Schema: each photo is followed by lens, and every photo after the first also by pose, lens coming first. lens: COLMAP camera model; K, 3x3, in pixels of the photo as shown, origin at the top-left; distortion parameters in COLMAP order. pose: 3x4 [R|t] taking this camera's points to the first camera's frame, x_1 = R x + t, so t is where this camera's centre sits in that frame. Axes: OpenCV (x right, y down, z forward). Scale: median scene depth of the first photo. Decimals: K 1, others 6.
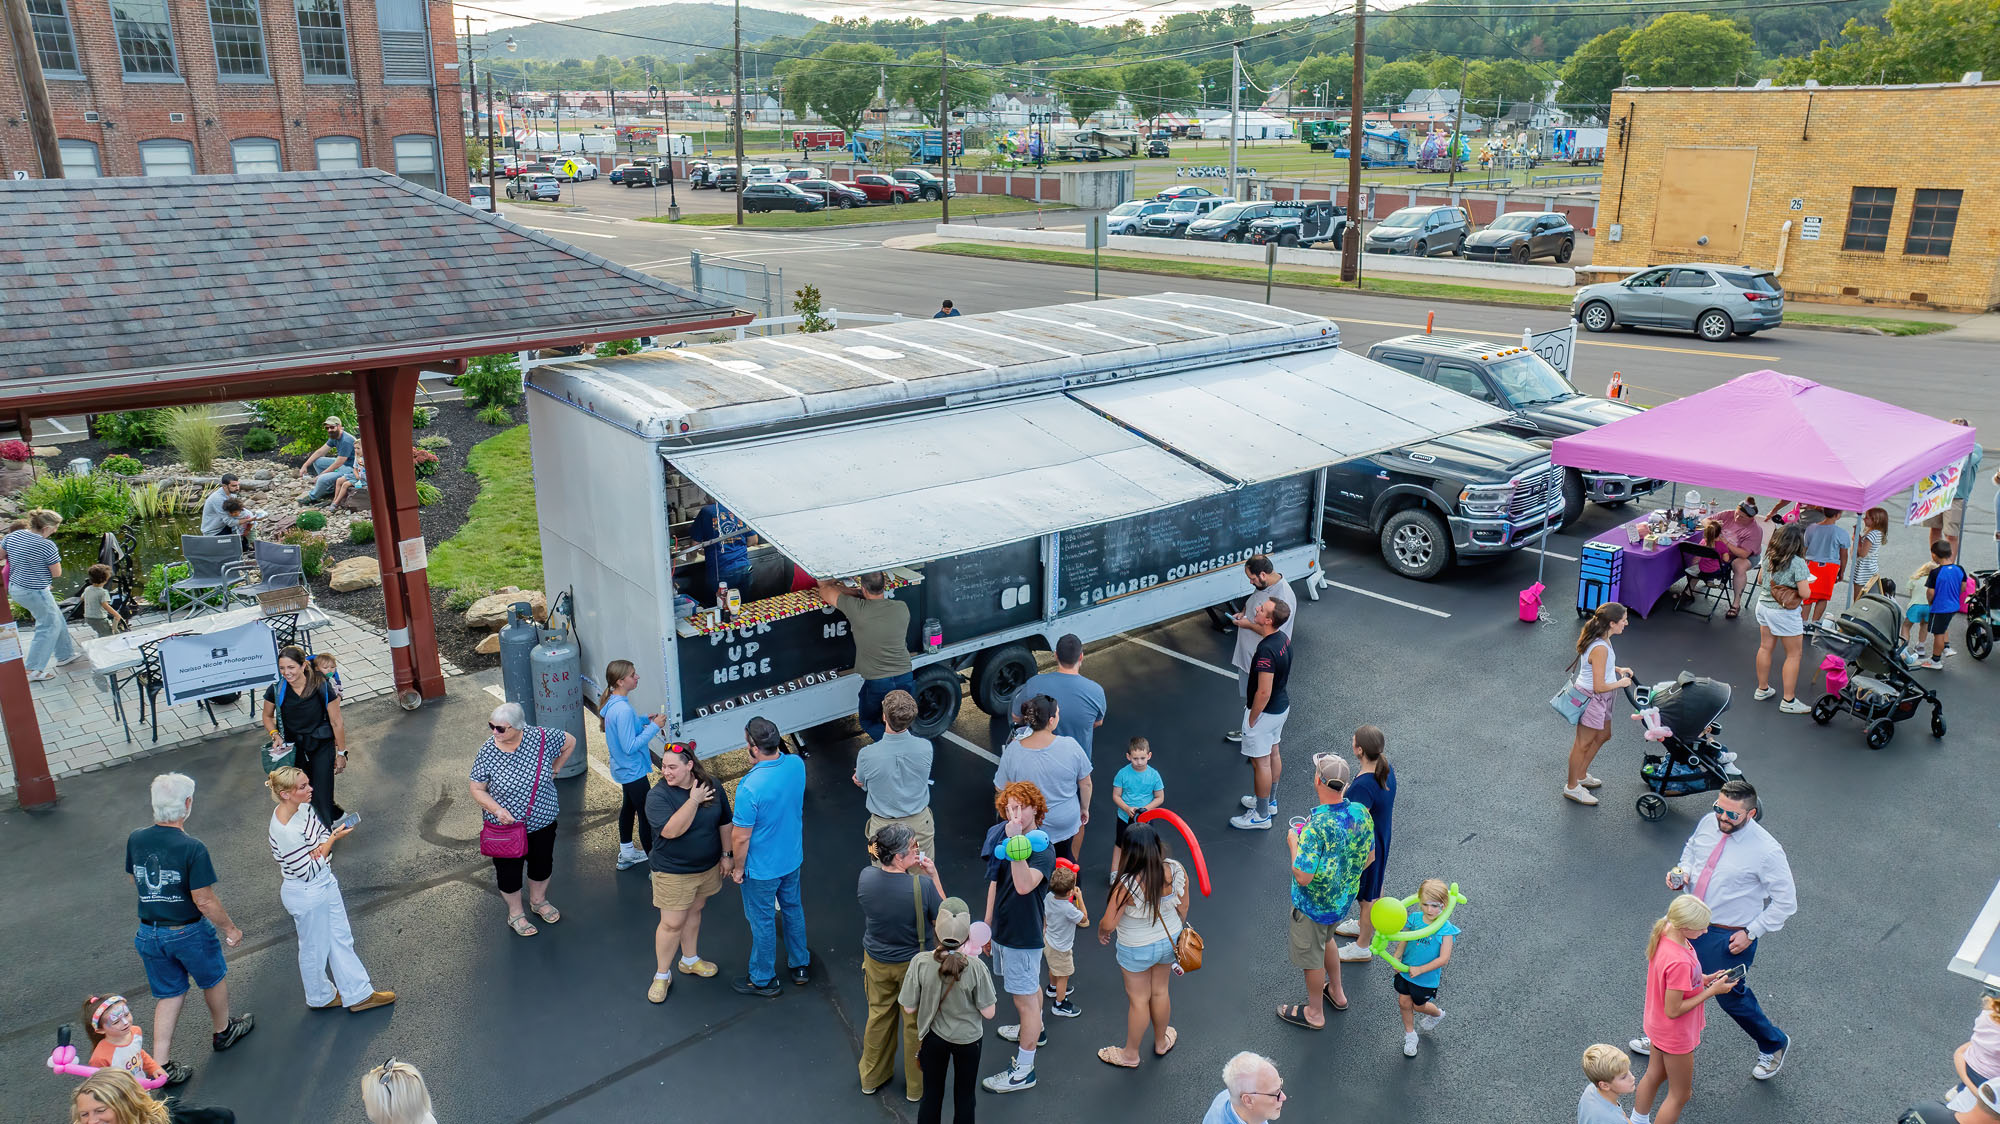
lens RADIAL K [[1446.4, 0, 989.8], [0, 1446.4, 563.4], [0, 0, 1]] dist [-0.033967, 0.033289]
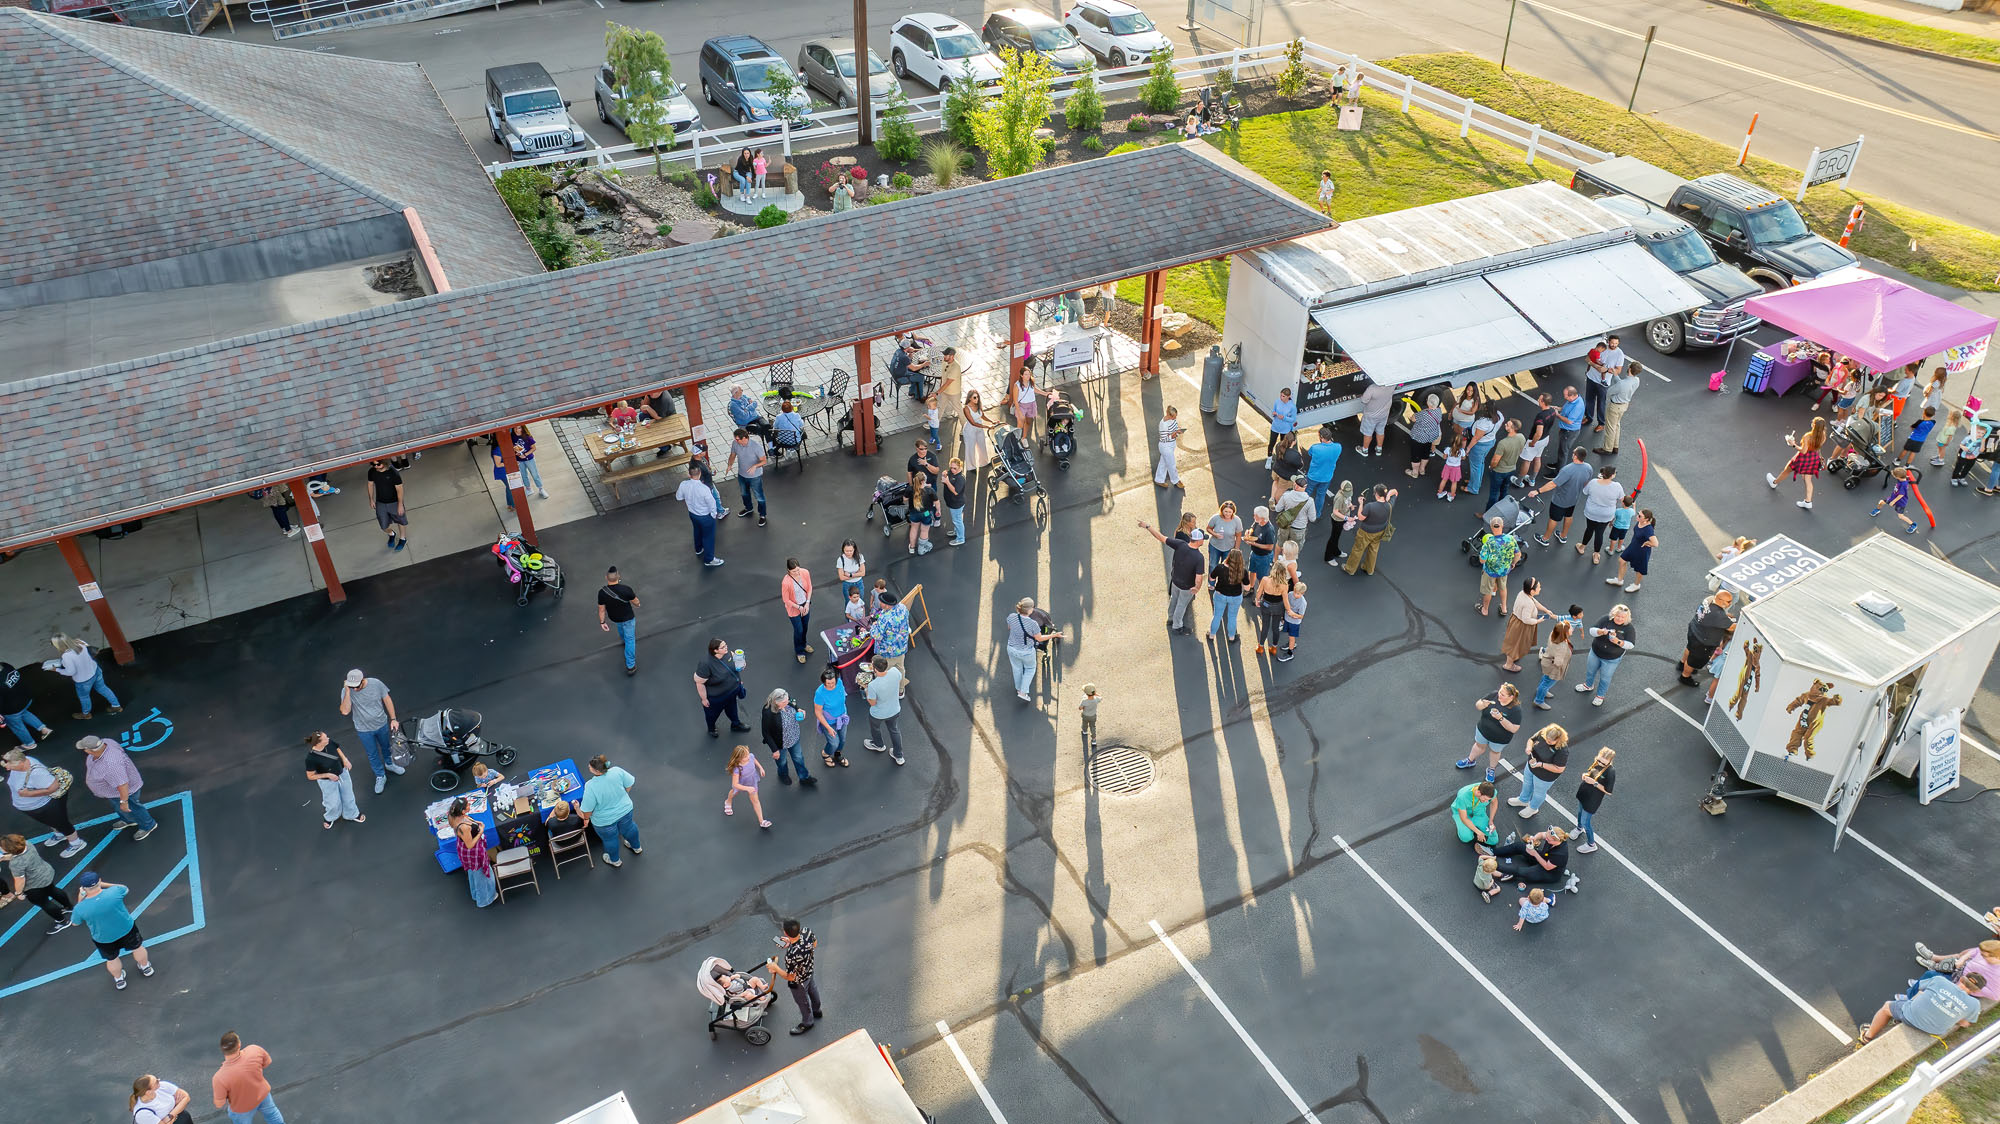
lens RADIAL K [[1446.4, 0, 1000.0], [0, 1446.4, 571.3], [0, 0, 1]] dist [-0.033967, 0.033289]
pose [[0.972822, 0.142343, -0.182635, -0.204066], [-0.075625, 0.940800, 0.330419, -0.384448], [0.218856, -0.307627, 0.925996, -1.349435]]
